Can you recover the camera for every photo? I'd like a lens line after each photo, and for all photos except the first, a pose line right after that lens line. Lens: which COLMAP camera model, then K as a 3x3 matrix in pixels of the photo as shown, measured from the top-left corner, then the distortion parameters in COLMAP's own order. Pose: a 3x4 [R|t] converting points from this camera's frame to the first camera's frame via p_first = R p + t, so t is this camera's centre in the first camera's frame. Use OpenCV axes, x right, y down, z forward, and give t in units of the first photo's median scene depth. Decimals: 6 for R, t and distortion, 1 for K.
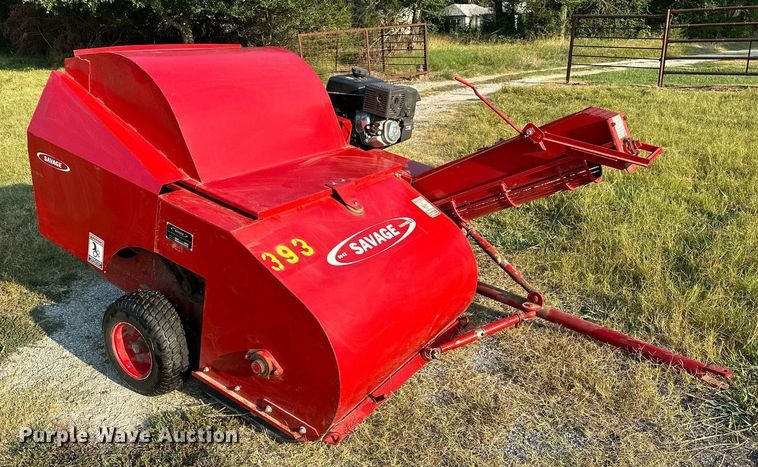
lens RADIAL K [[651.6, 0, 379.0], [0, 651.6, 233.5], [0, 0, 1]] dist [0.106757, -0.149111]
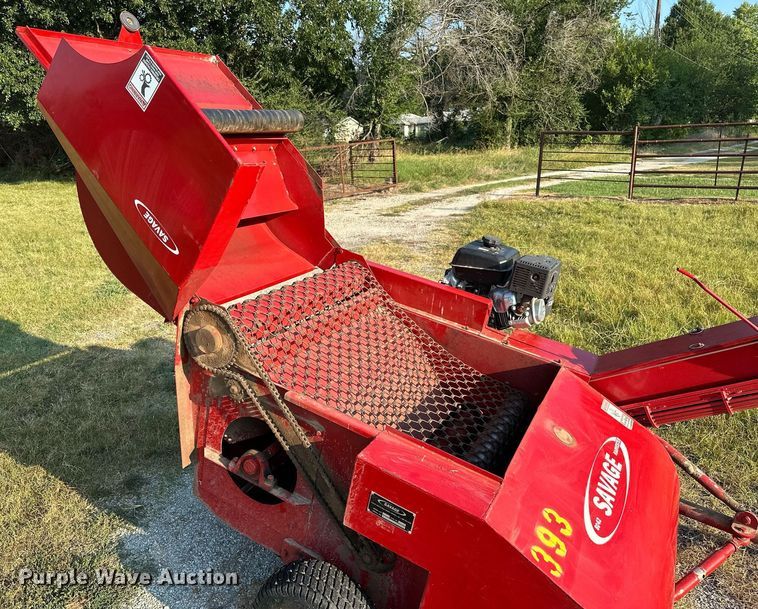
lens RADIAL K [[614.3, 0, 355.6], [0, 614.3, 281.7], [0, 0, 1]] dist [0.121387, -0.174429]
pose [[0.997734, -0.024779, 0.062552, -0.294462], [0.028881, 0.997432, -0.065535, -0.161951], [-0.060767, 0.067193, 0.995888, 0.223003]]
